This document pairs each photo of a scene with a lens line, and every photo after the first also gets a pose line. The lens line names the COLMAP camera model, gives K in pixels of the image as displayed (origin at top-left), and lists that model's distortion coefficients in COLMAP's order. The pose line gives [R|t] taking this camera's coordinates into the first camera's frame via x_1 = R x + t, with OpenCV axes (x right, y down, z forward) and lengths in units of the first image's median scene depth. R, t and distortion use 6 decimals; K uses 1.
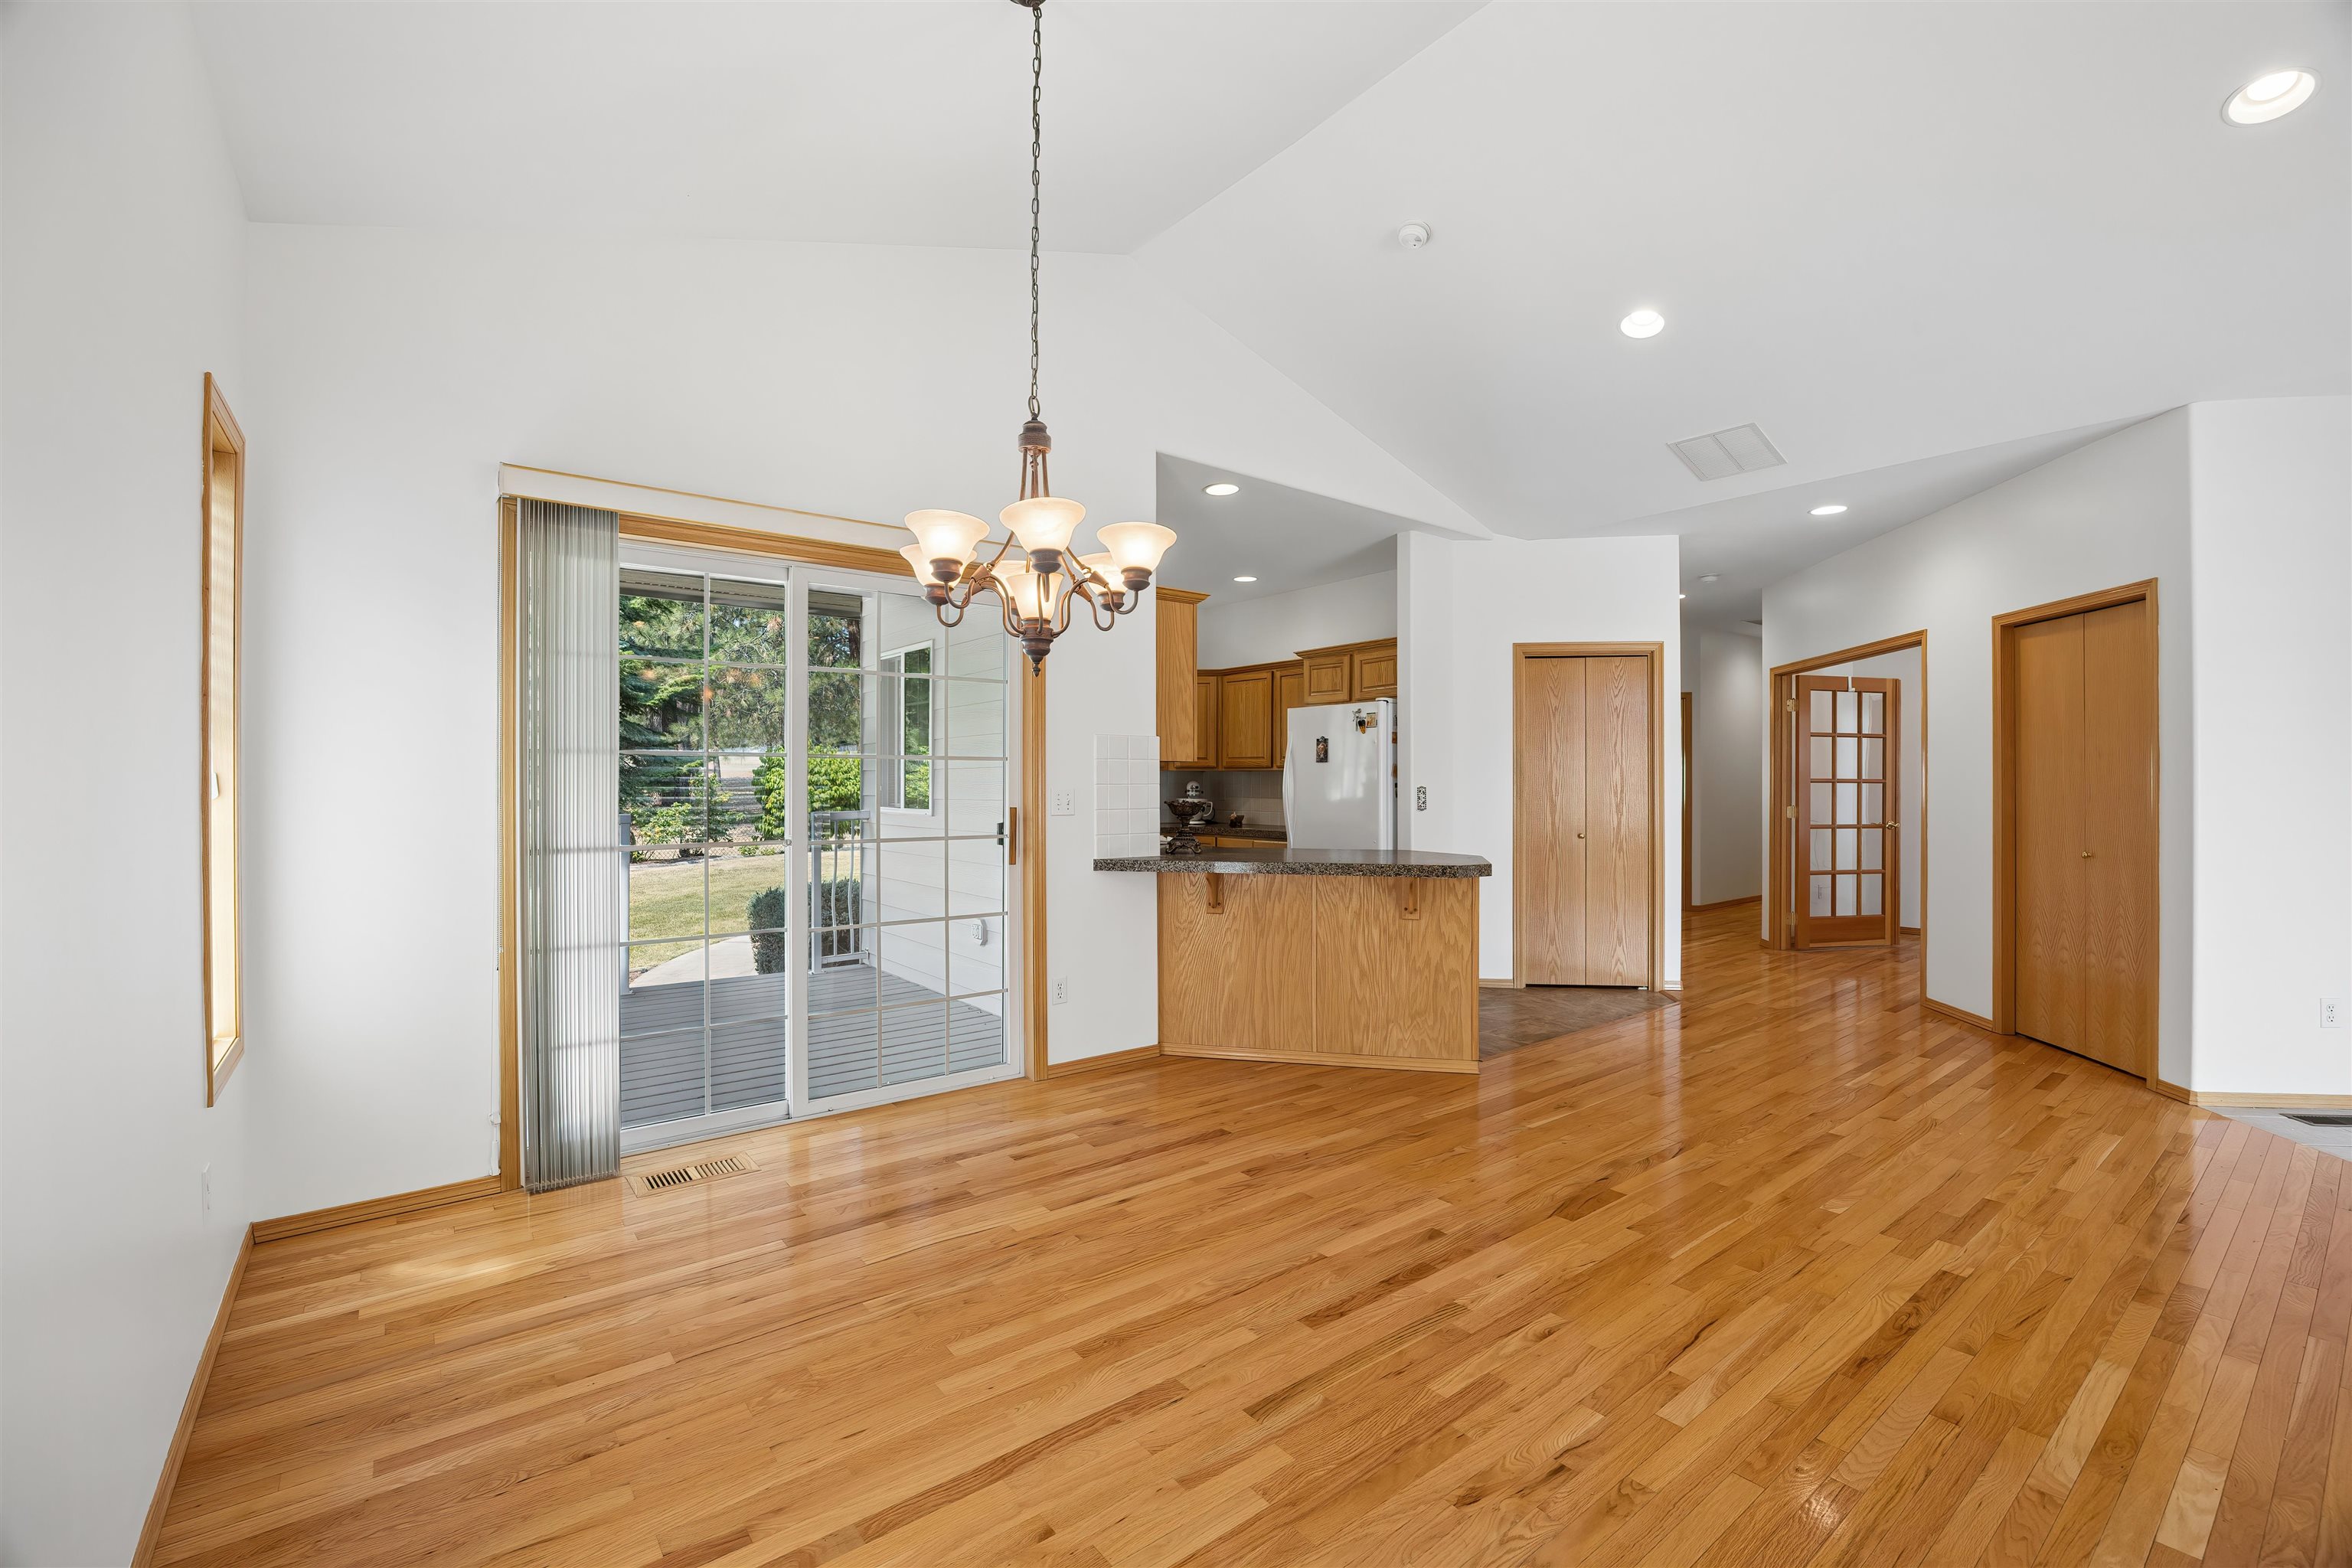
lens RADIAL K [[1004.4, 0, 1190.3], [0, 1004.4, 780.5], [0, 0, 1]] dist [-0.023863, 0.004247]
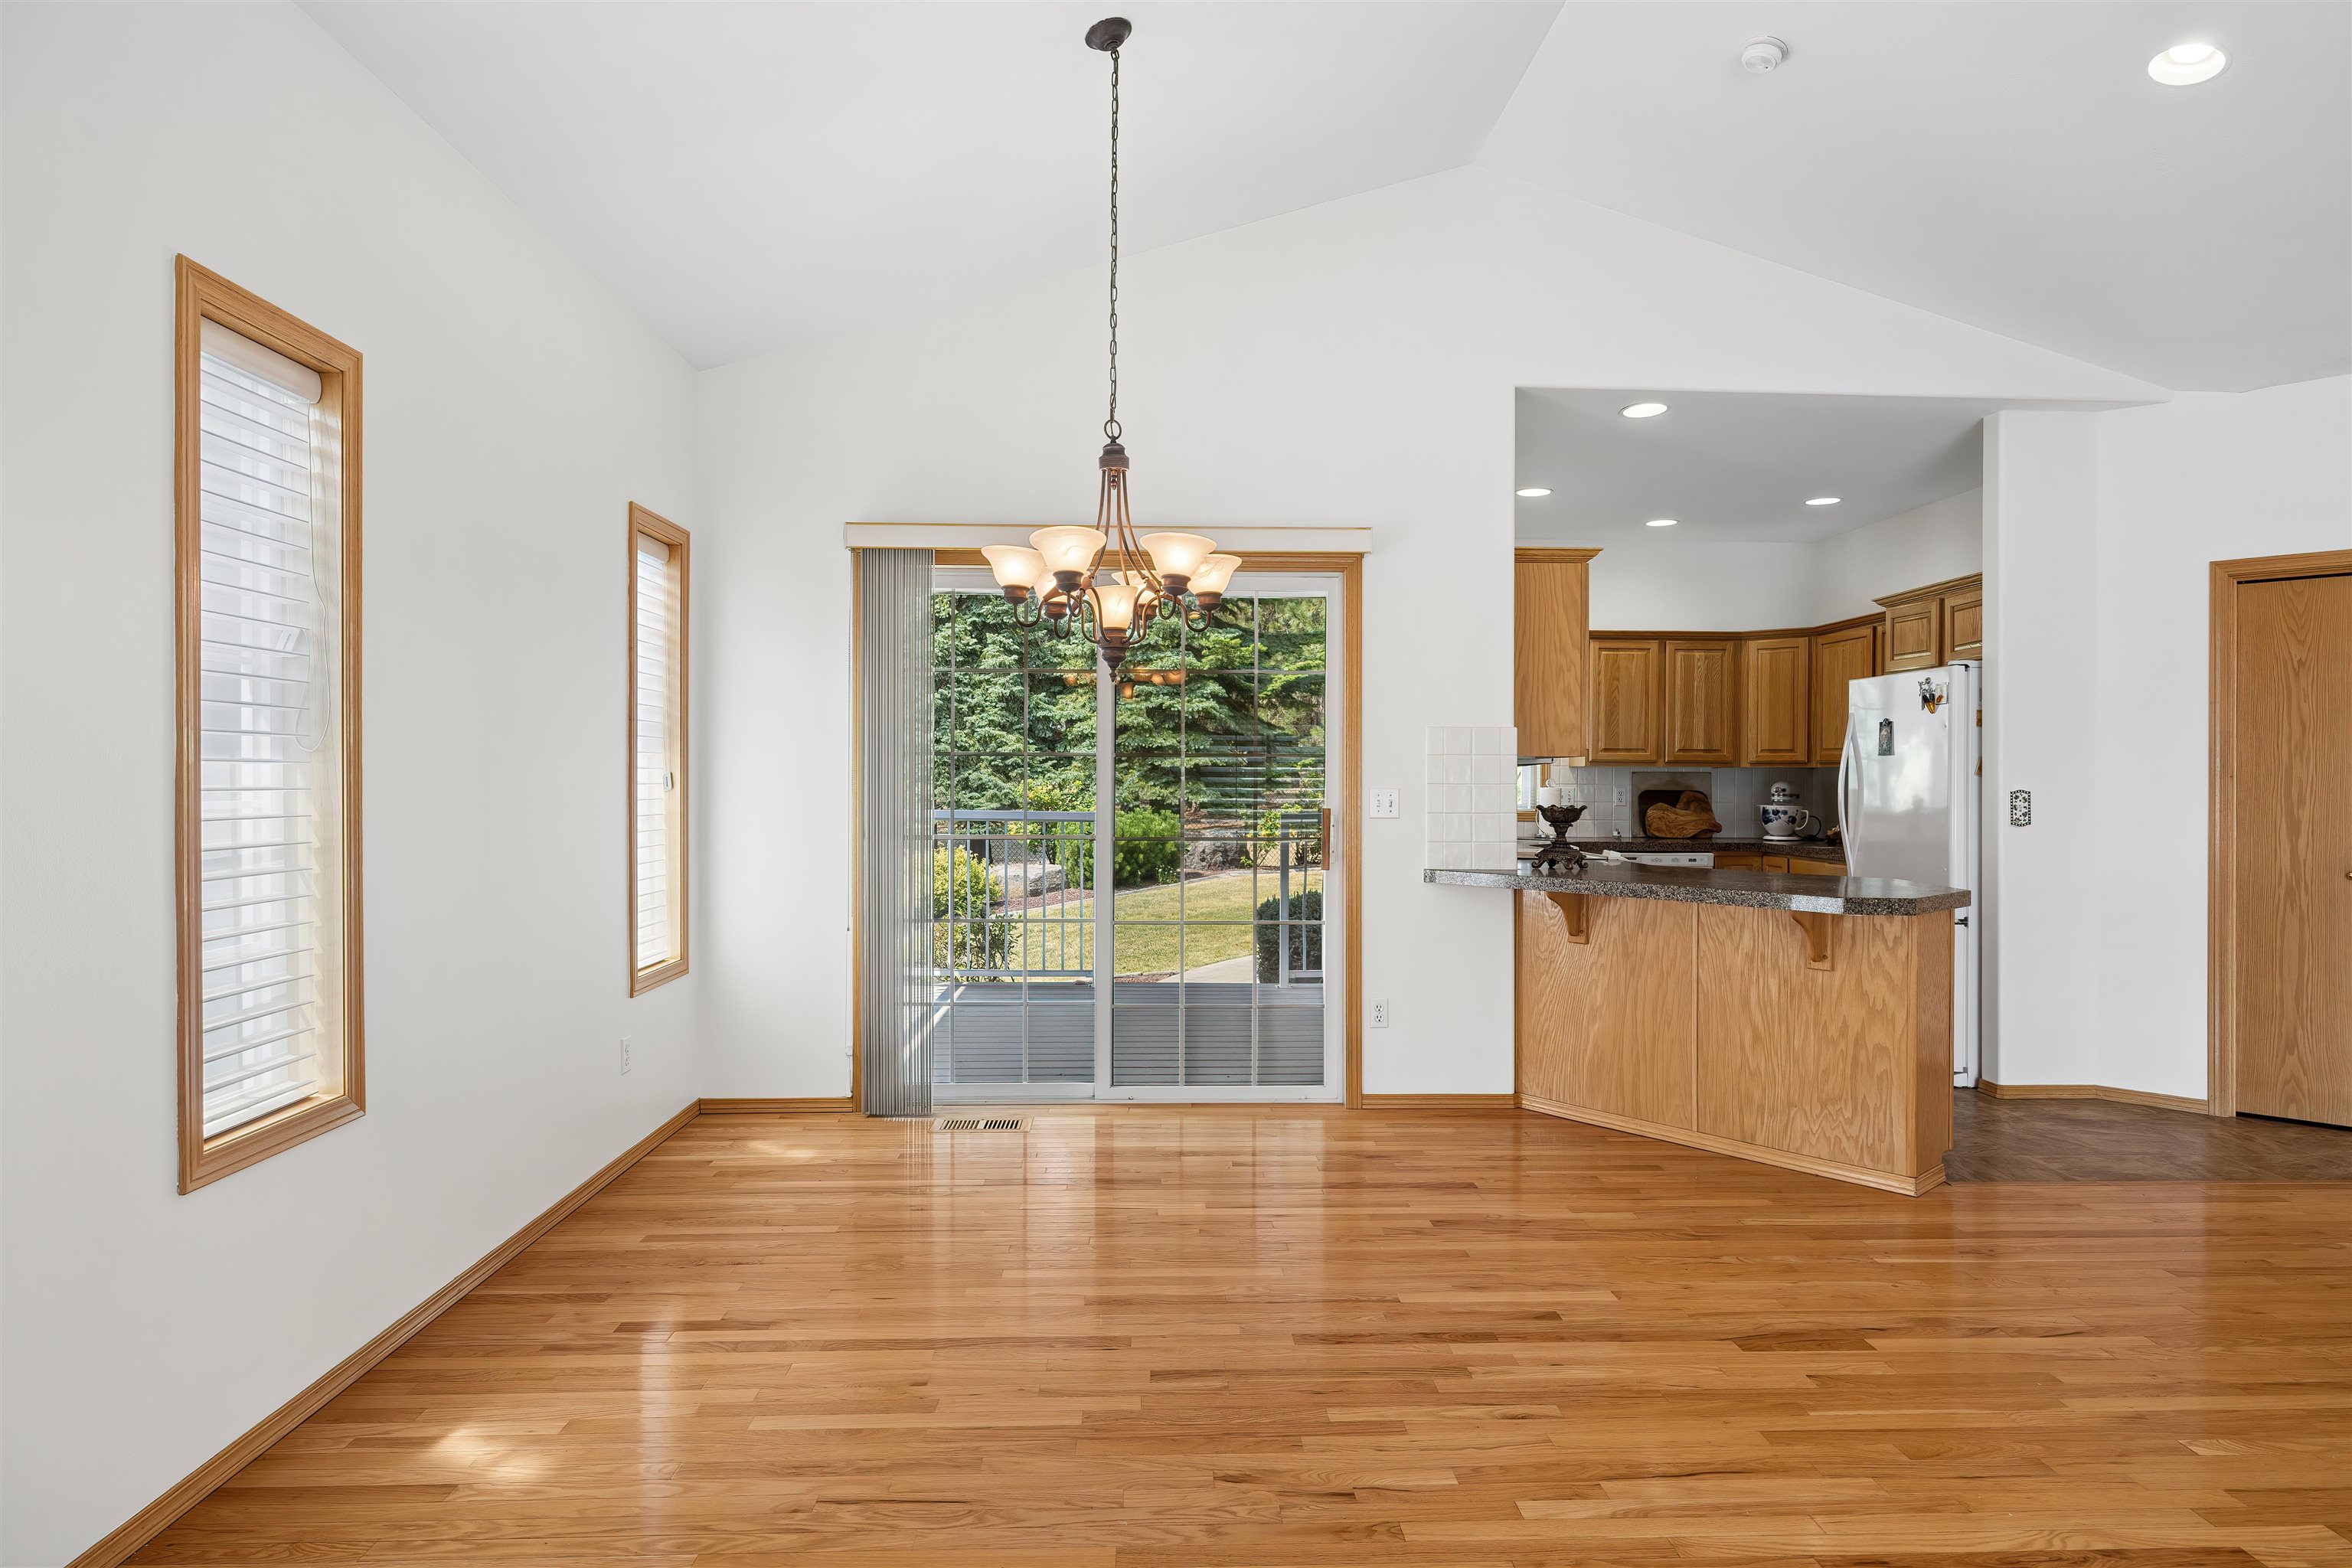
lens RADIAL K [[1316.3, 0, 1182.4], [0, 1316.3, 778.3], [0, 0, 1]] dist [0.001821, -0.005232]
pose [[0.805000, 0.002027, -0.593271, 0.438546], [-0.003014, 0.999995, -0.000673, 0.000408], [0.593267, 0.002329, 0.805003, -0.054505]]
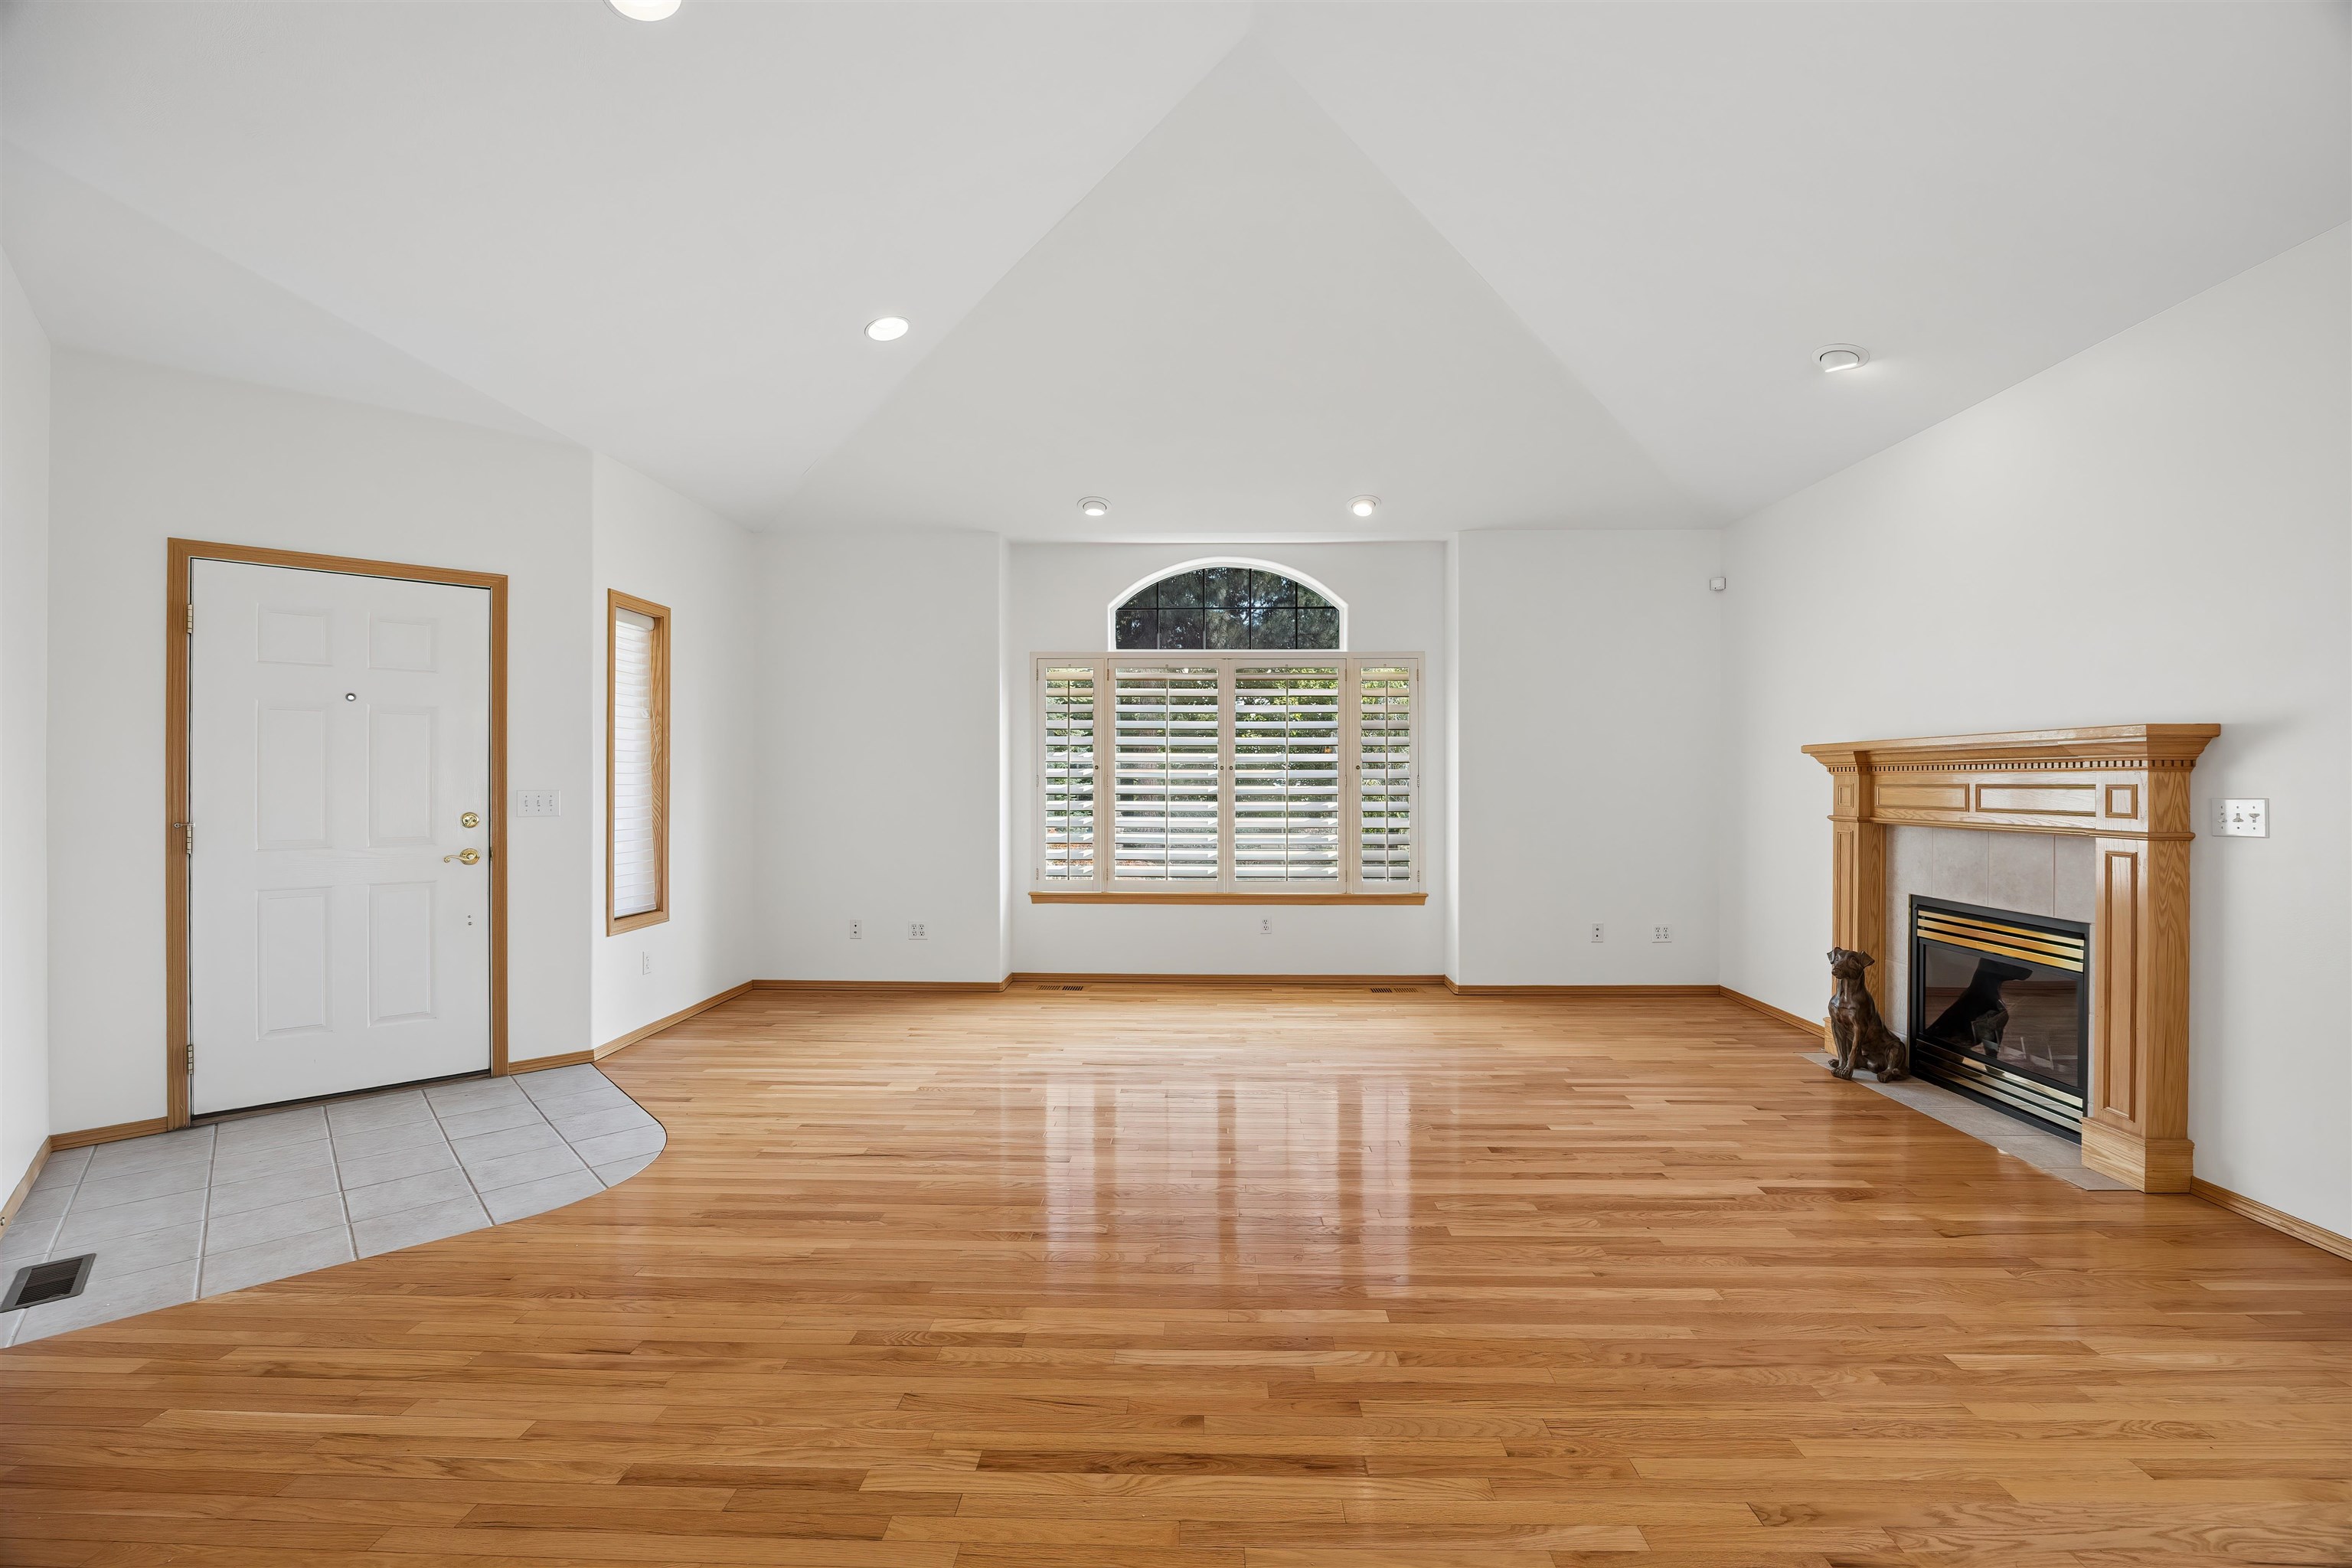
lens RADIAL K [[1004.4, 0, 1187.0], [0, 1004.4, 783.8], [0, 0, 1]] dist [-0.023863, 0.004247]
pose [[-0.769687, -0.002041, 0.638419, 0.115617], [-0.001139, 0.999998, 0.001824, -0.000082], [-0.638421, 0.000677, -0.769687, 0.895001]]
